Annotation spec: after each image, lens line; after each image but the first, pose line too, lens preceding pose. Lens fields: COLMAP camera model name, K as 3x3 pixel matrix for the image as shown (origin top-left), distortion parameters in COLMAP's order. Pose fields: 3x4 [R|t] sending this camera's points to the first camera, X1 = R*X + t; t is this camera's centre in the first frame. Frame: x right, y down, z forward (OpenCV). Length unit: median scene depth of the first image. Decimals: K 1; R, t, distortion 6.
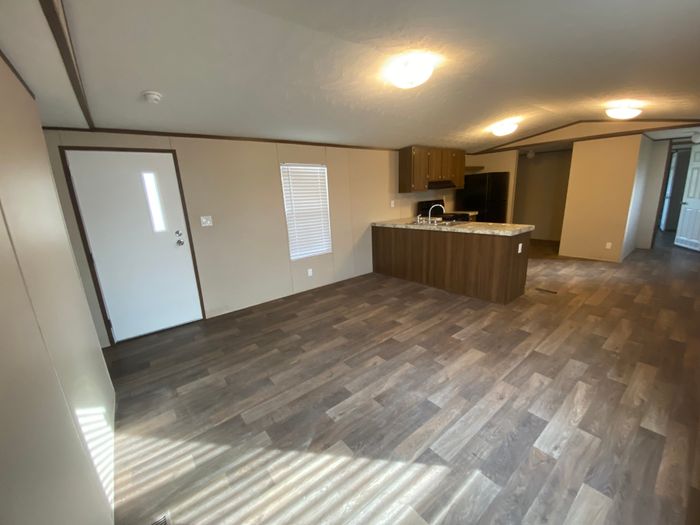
lens RADIAL K [[283.5, 0, 345.8], [0, 283.5, 265.3], [0, 0, 1]] dist [0.016691, -0.019304]
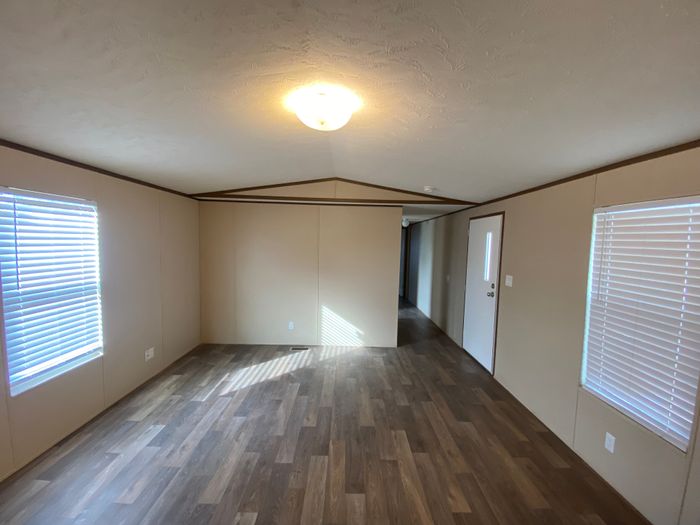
lens RADIAL K [[285.1, 0, 347.3], [0, 285.1, 262.4], [0, 0, 1]] dist [0.001509, -0.011847]
pose [[-0.614244, 0.089098, -0.784070, 0.774456], [-0.200146, 0.943525, 0.264012, -0.485339], [0.763313, 0.319096, -0.561722, 1.515765]]
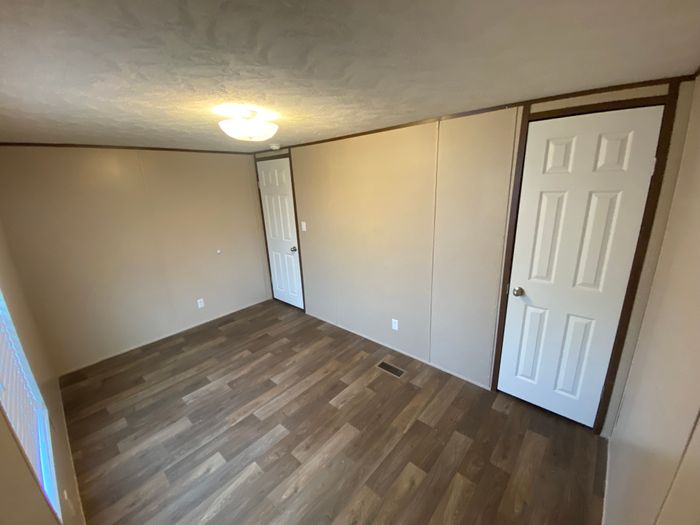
lens RADIAL K [[285.1, 0, 347.3], [0, 285.1, 262.4], [0, 0, 1]] dist [0.001509, -0.011847]
pose [[0.985592, -0.041985, 0.163845, 0.359070], [0.040163, 0.999089, 0.014421, -0.181825], [-0.164302, -0.007633, 0.986381, 0.232137]]
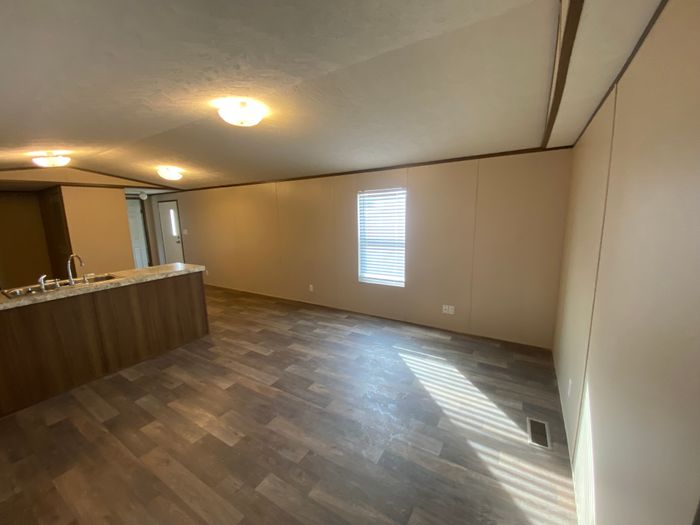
lens RADIAL K [[280.2, 0, 351.9], [0, 280.2, 262.9], [0, 0, 1]] dist [0.000299, -0.011600]
pose [[-0.351844, -0.102823, 0.930394, -0.846218], [0.278677, 0.937372, 0.208981, -0.263874], [-0.893613, 0.332808, -0.301155, 1.066245]]
